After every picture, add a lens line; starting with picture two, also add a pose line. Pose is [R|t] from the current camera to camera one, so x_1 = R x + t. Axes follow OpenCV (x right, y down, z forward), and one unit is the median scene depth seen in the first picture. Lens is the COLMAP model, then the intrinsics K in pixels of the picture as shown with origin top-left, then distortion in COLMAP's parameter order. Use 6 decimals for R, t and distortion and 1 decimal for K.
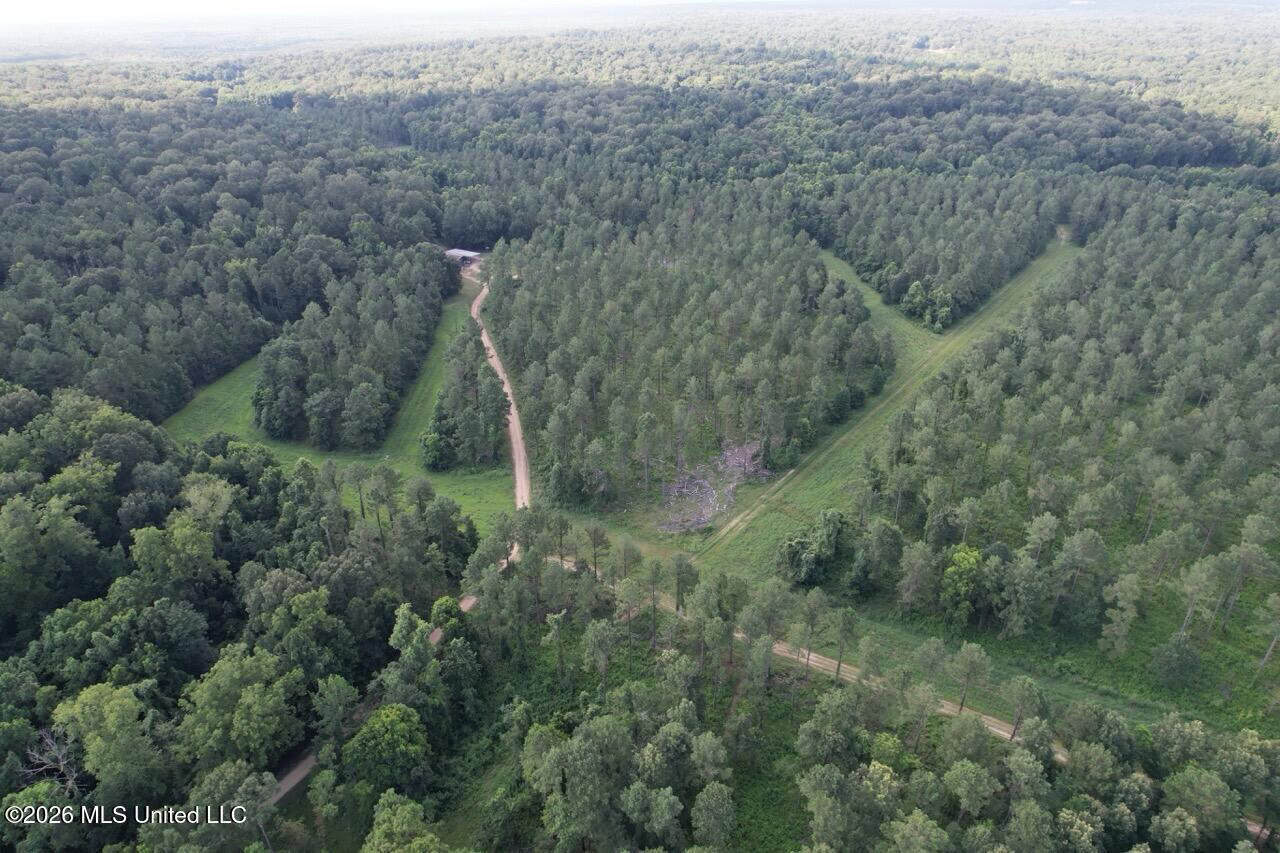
lens RADIAL K [[836.4, 0, 640.0], [0, 836.4, 426.5], [0, 0, 1]] dist [-0.048207, 0.076210]
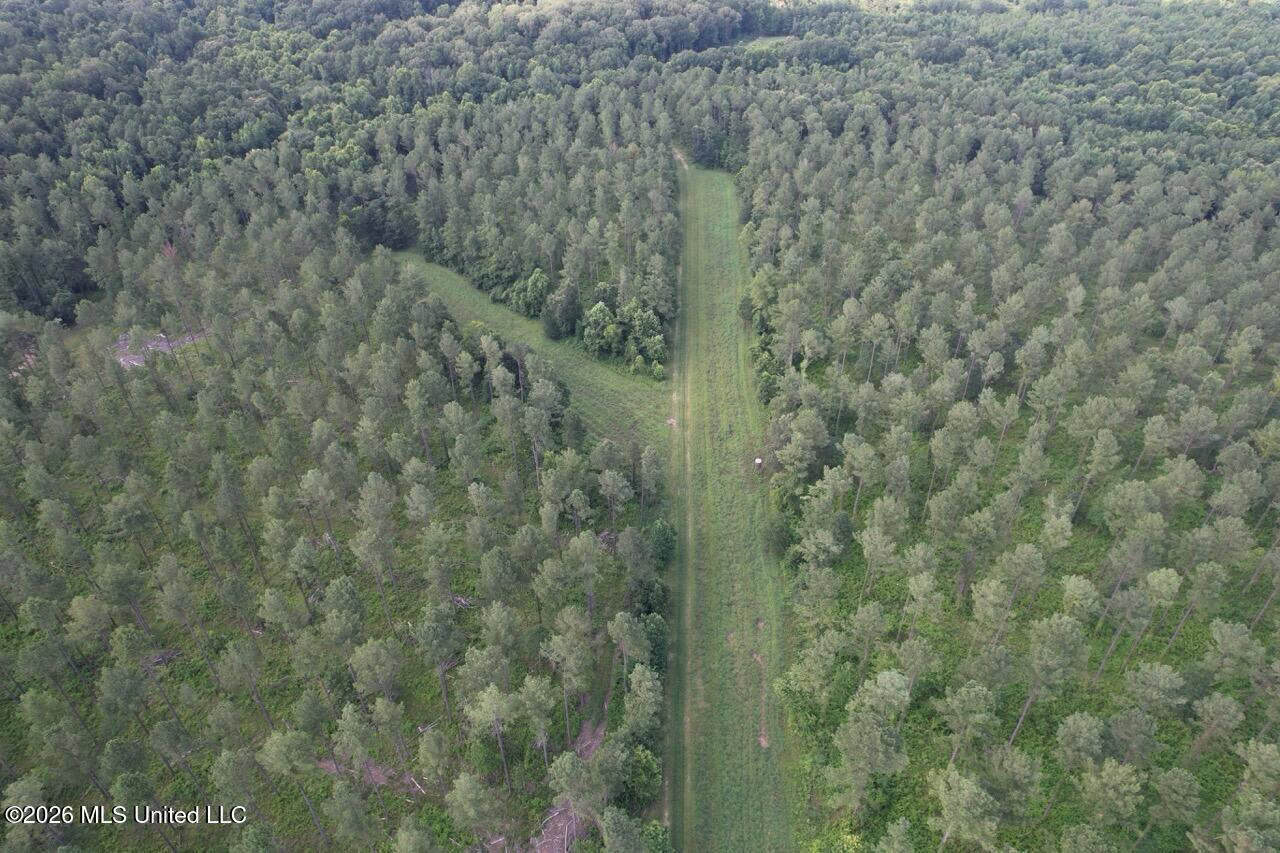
lens RADIAL K [[836.4, 0, 640.0], [0, 836.4, 426.5], [0, 0, 1]] dist [-0.048207, 0.076210]
pose [[0.821922, -0.340502, 0.456621, 0.021502], [0.284526, 0.939906, 0.188738, -0.133492], [-0.493446, -0.025207, 0.869411, 0.285397]]
